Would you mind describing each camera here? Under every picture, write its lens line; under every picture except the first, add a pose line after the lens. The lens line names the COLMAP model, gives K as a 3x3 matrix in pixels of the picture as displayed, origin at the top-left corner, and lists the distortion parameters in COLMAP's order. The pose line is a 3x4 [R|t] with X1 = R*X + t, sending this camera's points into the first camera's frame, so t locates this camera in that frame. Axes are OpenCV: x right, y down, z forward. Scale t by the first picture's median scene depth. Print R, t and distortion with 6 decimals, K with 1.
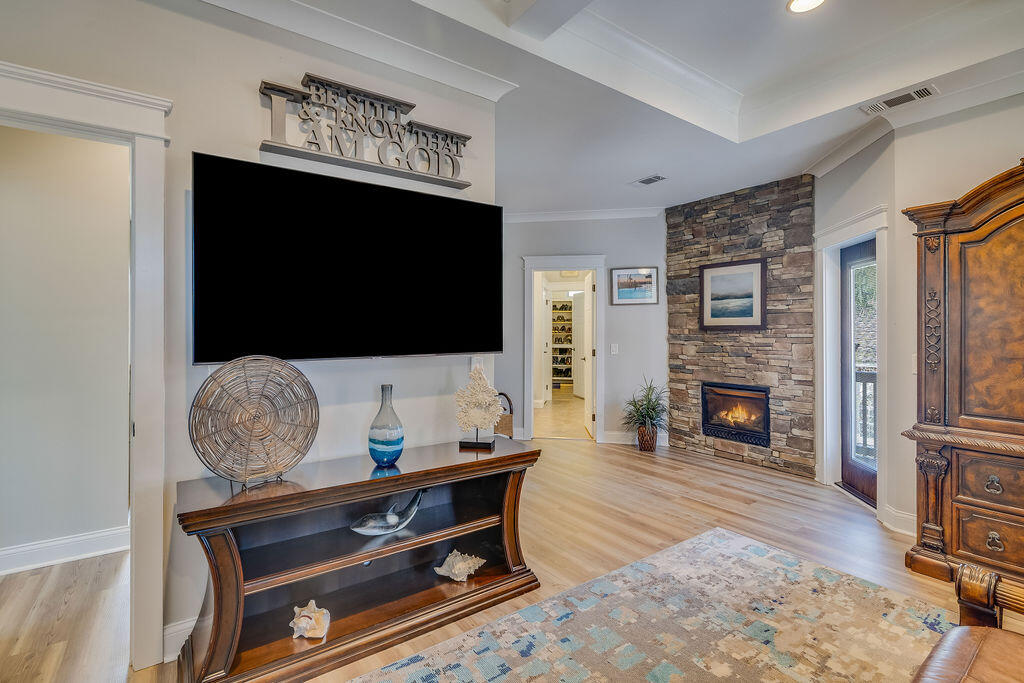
lens RADIAL K [[469.7, 0, 511.0], [0, 469.7, 335.6], [0, 0, 1]] dist [0.000317, 0.000065]
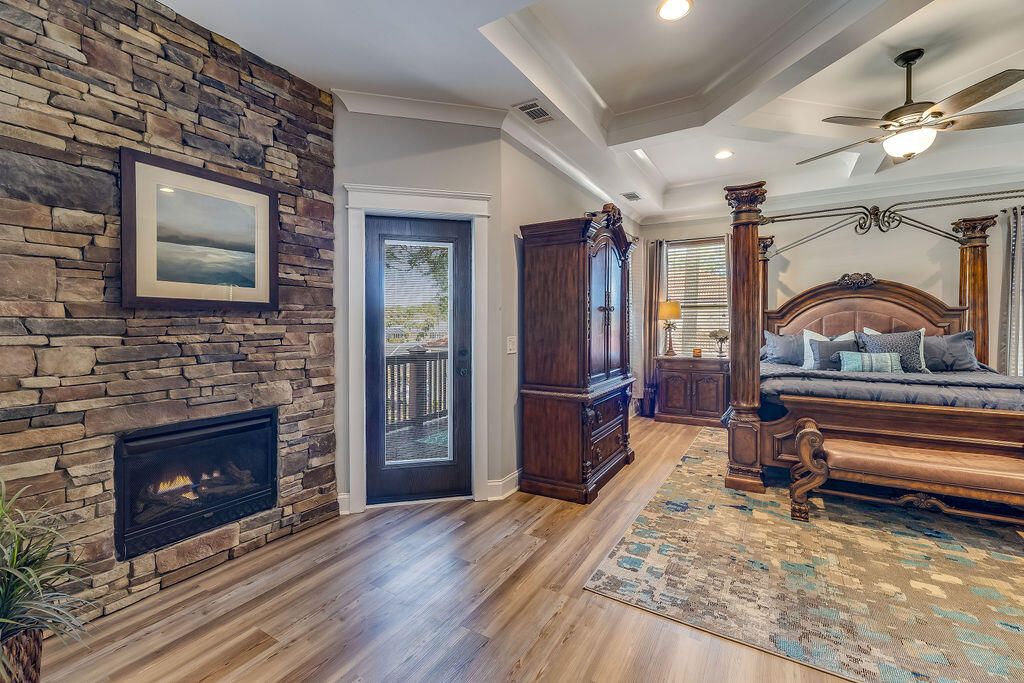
lens RADIAL K [[437.3, 0, 510.7], [0, 437.3, 331.3], [0, 0, 1]] dist [-0.000039, 0.000122]
pose [[-0.392823, -0.015259, 0.919488, -0.083586], [0.006353, 0.999793, 0.019305, 0.003992], [-0.919592, 0.013425, -0.392645, 0.939088]]
